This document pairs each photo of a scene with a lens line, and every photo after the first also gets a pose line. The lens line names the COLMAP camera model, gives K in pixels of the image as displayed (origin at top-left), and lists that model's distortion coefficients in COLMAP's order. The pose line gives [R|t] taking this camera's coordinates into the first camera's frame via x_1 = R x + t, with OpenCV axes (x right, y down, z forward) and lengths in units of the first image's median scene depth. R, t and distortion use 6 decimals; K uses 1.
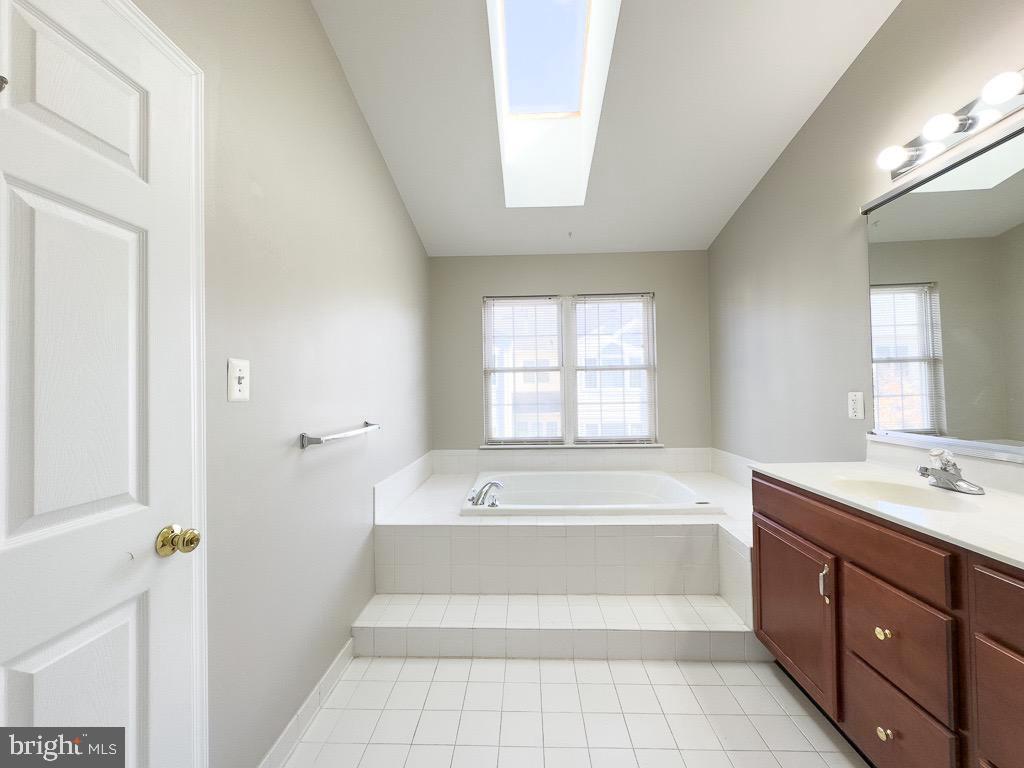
lens RADIAL K [[408.5, 0, 511.9], [0, 408.5, 384.5], [0, 0, 1]] dist [-0.002558, 0.000880]
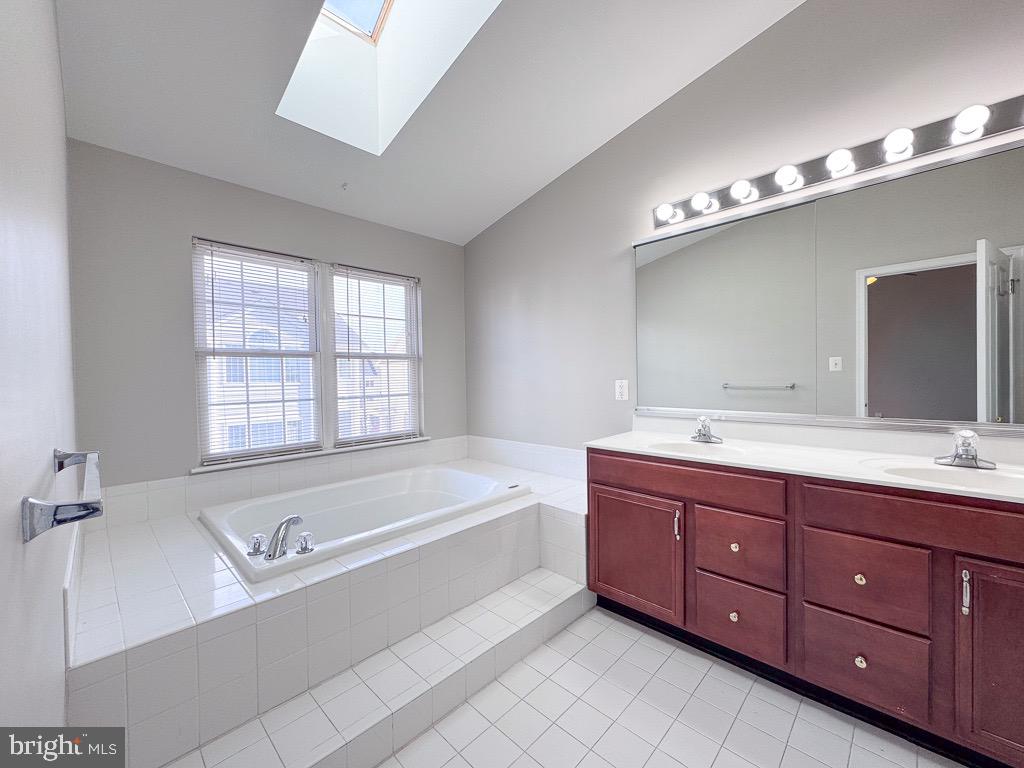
lens RADIAL K [[408.5, 0, 510.1], [0, 408.5, 384.7], [0, 0, 1]] dist [-0.002558, 0.000880]
pose [[0.672977, -0.009559, 0.739602, -0.218315], [-0.001228, 0.999901, 0.014040, 0.008562], [-0.739662, -0.010357, 0.672898, 0.207443]]
